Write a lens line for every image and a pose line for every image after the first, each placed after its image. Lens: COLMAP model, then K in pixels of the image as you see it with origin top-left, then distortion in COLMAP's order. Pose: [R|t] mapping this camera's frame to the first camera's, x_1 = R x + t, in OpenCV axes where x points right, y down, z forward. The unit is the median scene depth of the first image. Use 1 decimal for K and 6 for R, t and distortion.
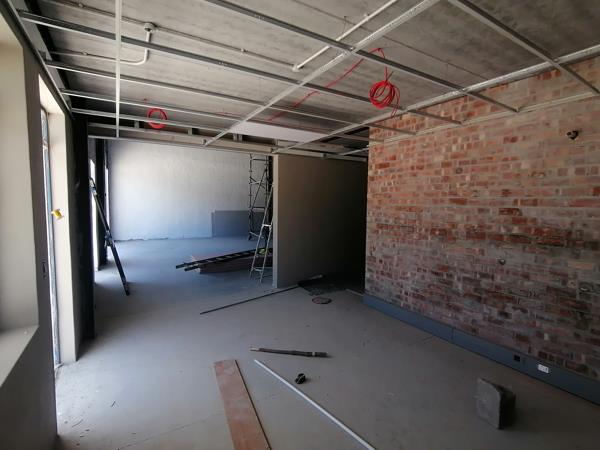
lens RADIAL K [[299.8, 0, 305.4], [0, 299.8, 224.8], [0, 0, 1]] dist [-0.010748, -0.000146]
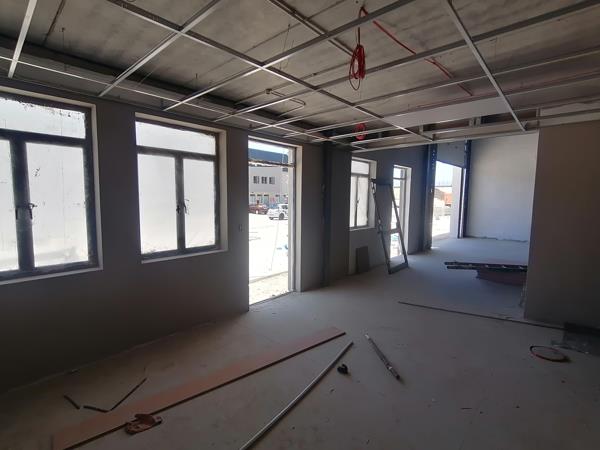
lens RADIAL K [[299.4, 0, 295.9], [0, 299.4, 225.9], [0, 0, 1]] dist [0.038973, -0.000146]
pose [[0.270242, 0.083844, -0.959135, 0.489009], [-0.076192, 0.994939, 0.065506, -0.014469], [0.959773, 0.055376, 0.275263, 0.290687]]
